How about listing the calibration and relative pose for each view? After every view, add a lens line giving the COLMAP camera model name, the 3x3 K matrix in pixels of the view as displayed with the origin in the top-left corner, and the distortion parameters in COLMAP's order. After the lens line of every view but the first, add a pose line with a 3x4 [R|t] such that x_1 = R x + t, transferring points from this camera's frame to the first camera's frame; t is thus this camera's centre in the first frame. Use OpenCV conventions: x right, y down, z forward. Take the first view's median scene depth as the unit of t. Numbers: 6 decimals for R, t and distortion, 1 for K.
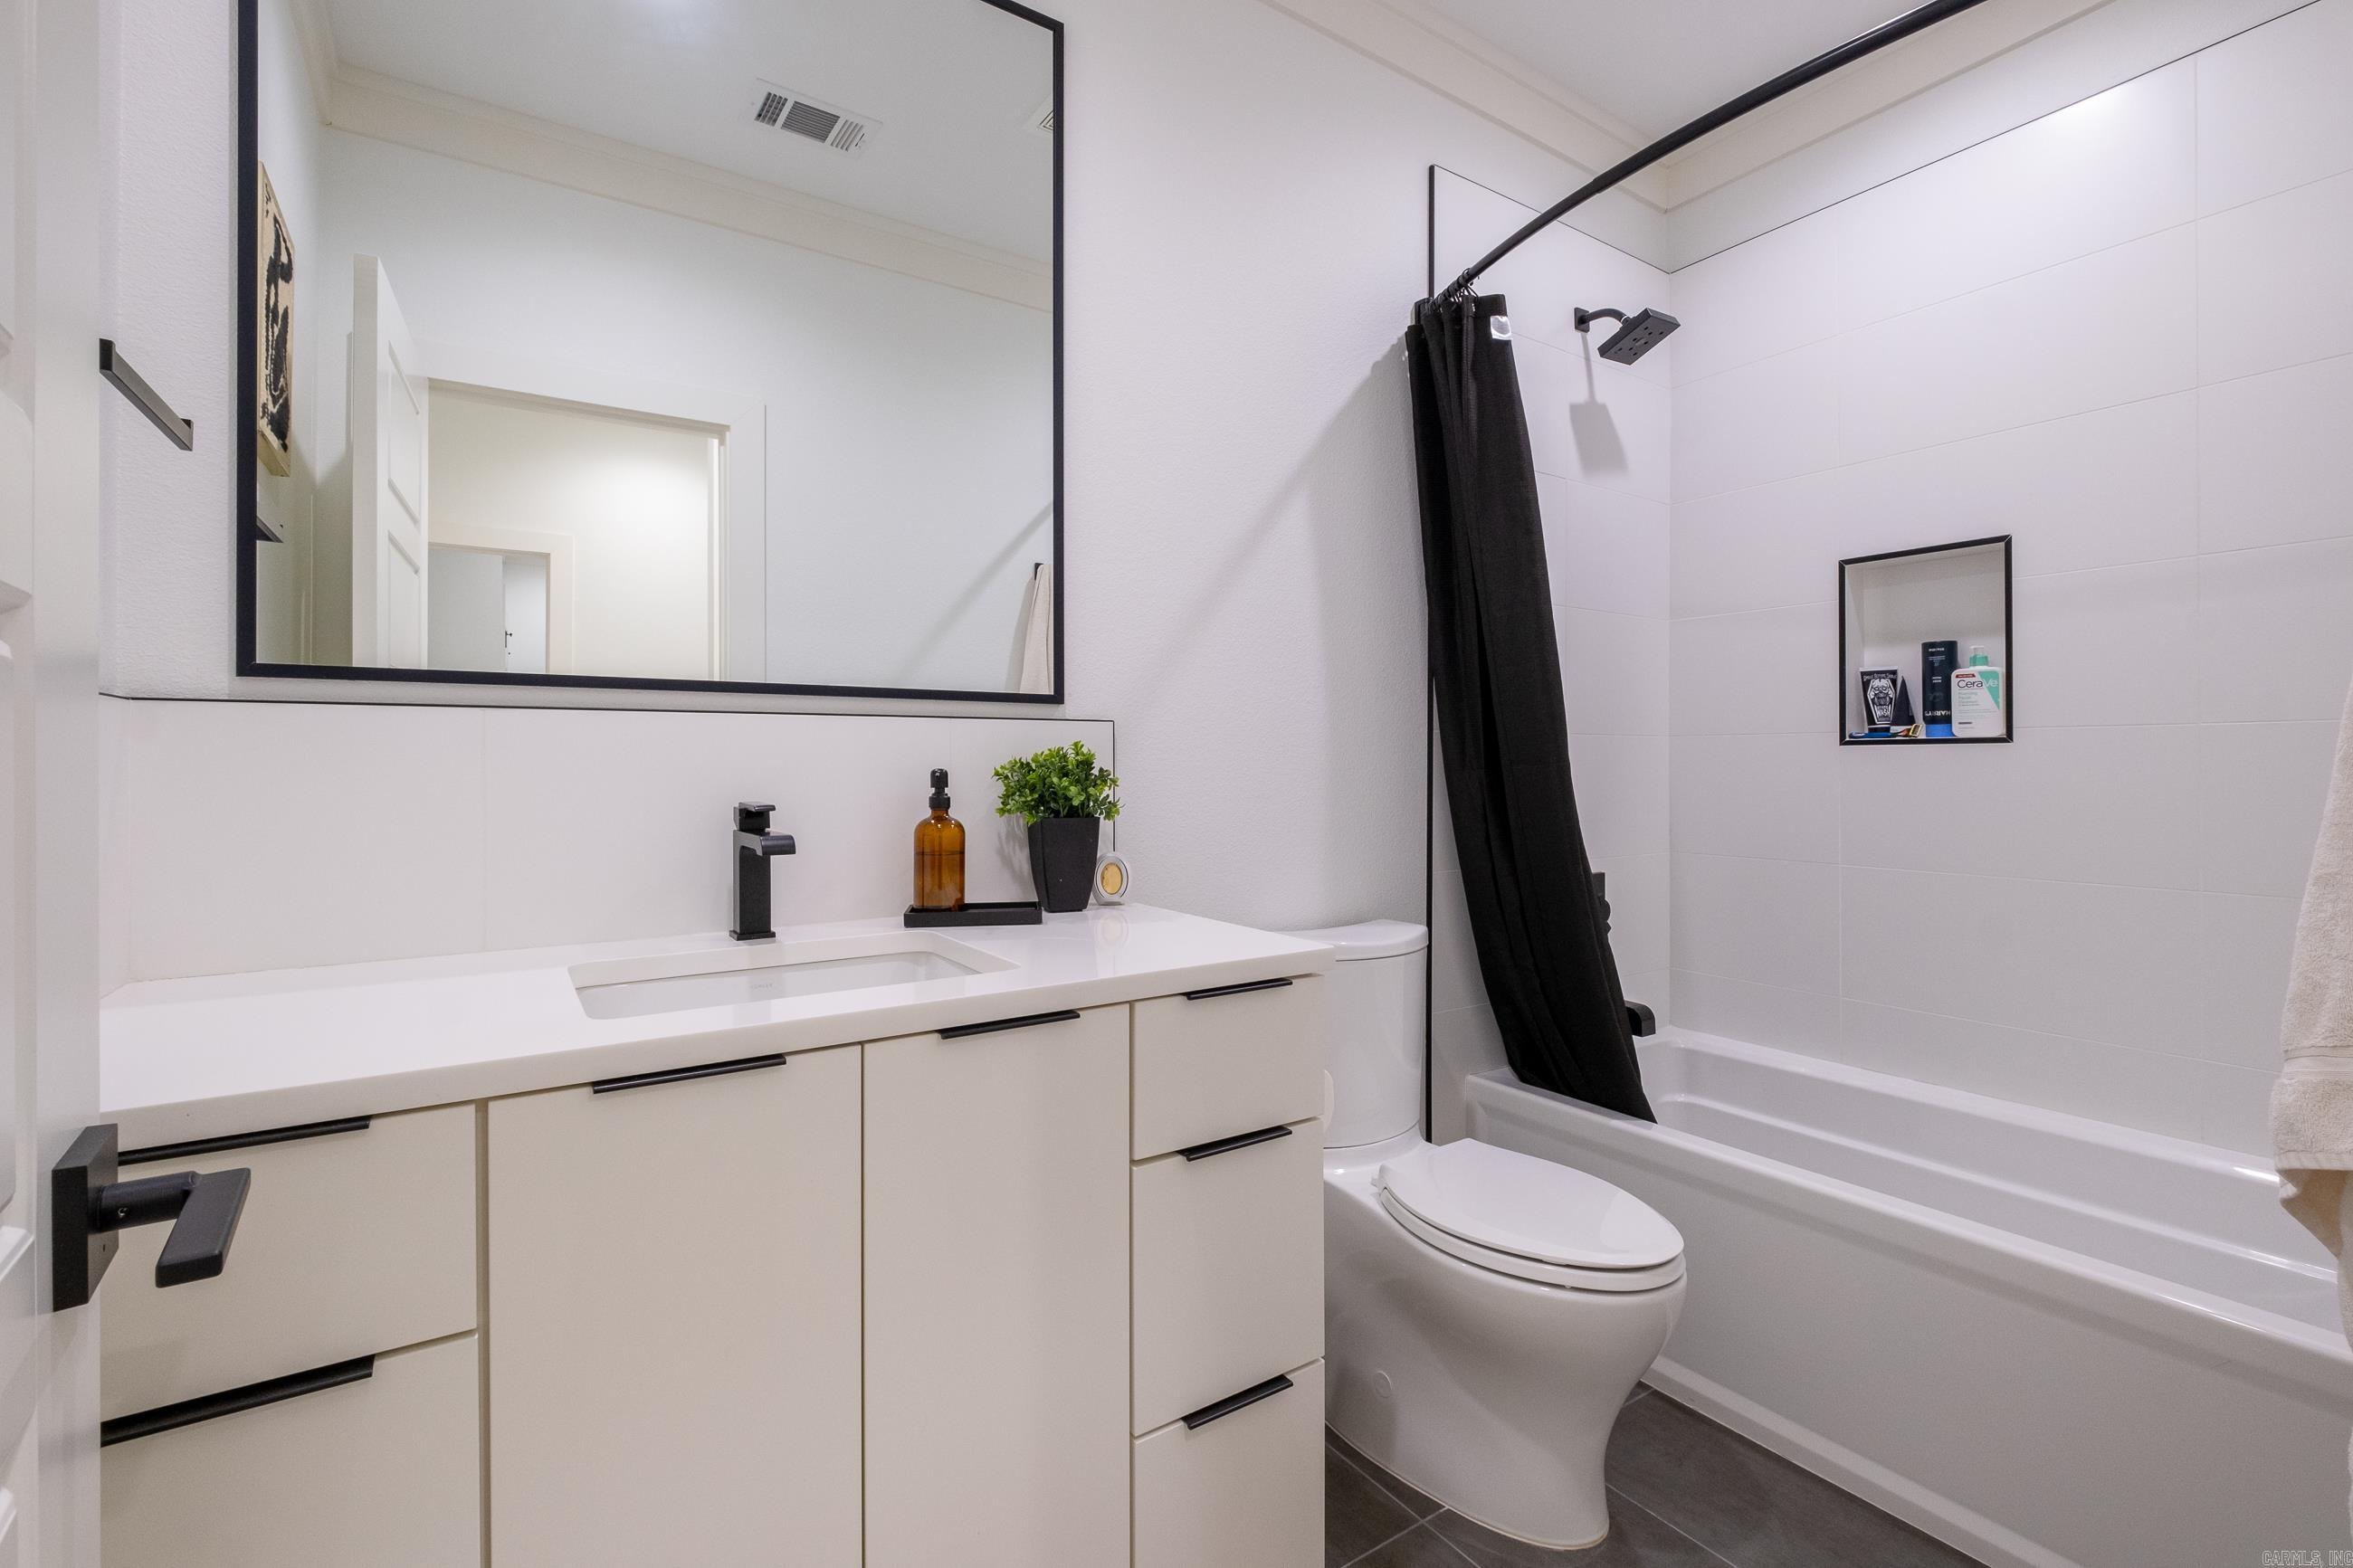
lens RADIAL K [[1043.7, 0, 1179.1], [0, 1043.7, 771.8], [0, 0, 1]] dist [-0.006363, -0.000754]
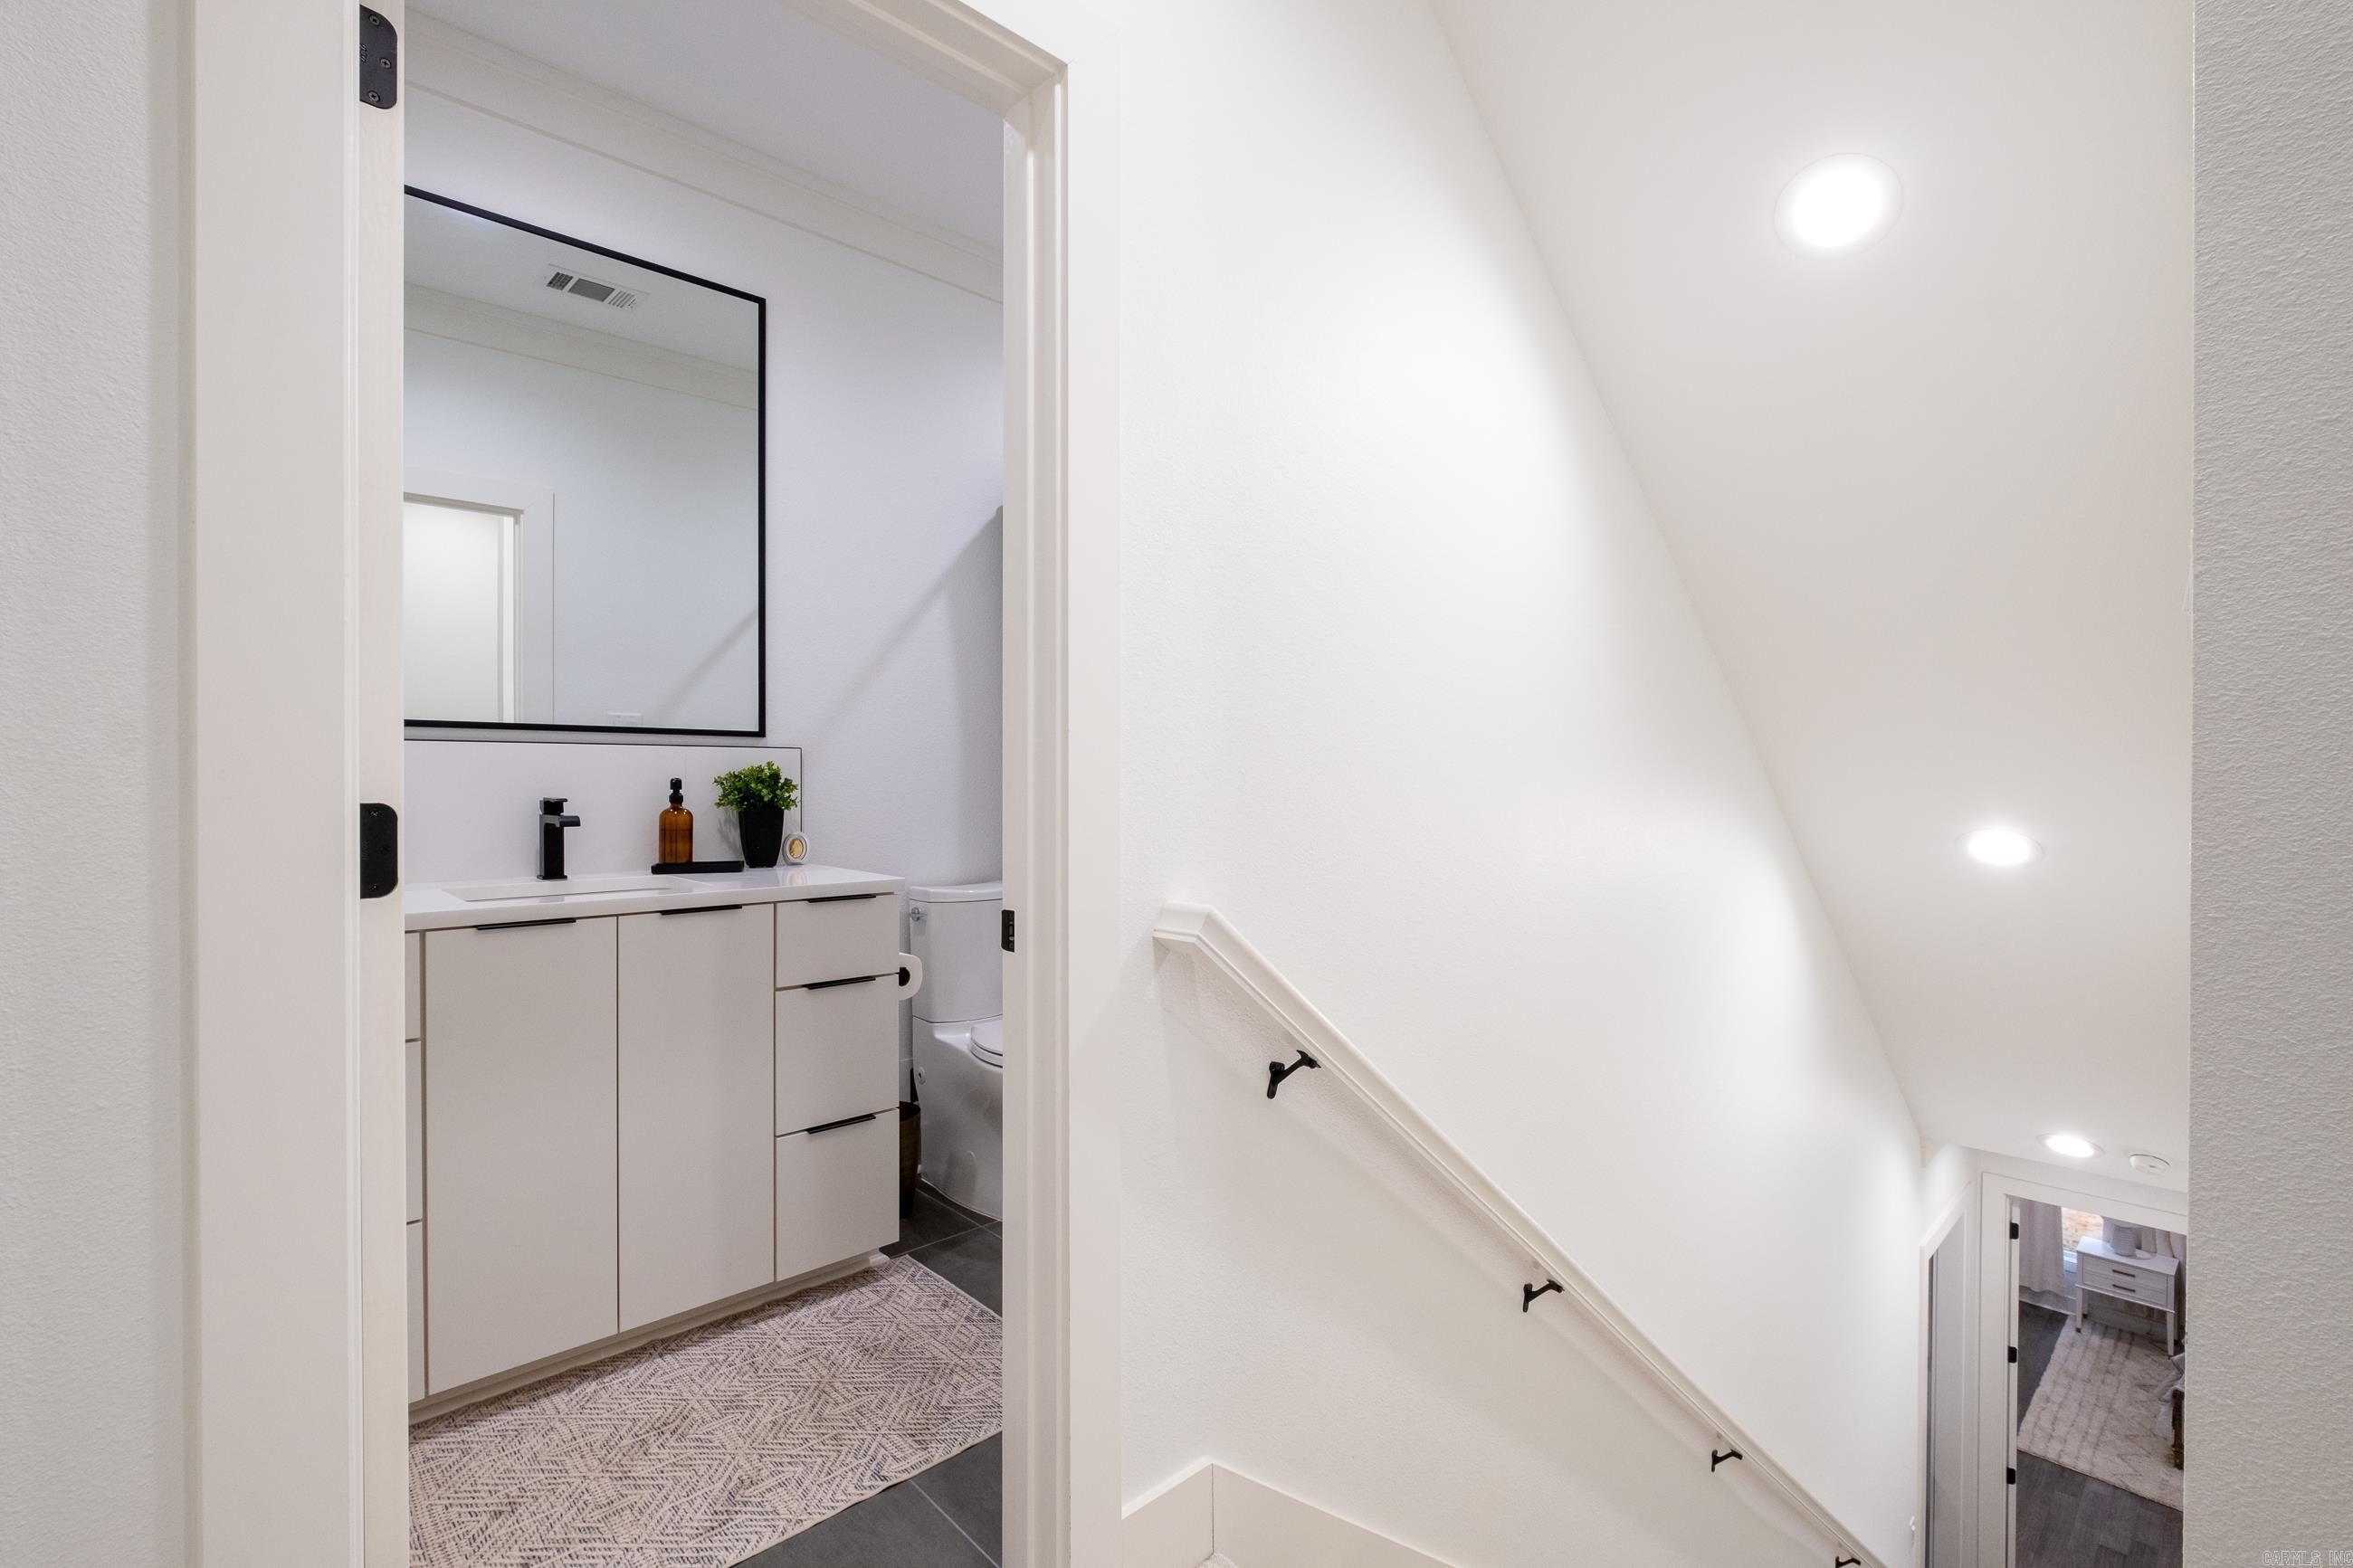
lens RADIAL K [[1043.7, 0, 1172.5], [0, 1043.7, 791.9], [0, 0, 1]] dist [-0.006363, -0.000754]
pose [[0.986023, 0.002359, 0.166593, 0.249422], [-0.003121, 0.999986, 0.004312, 0.008966], [-0.166580, -0.004772, 0.986016, -0.690858]]
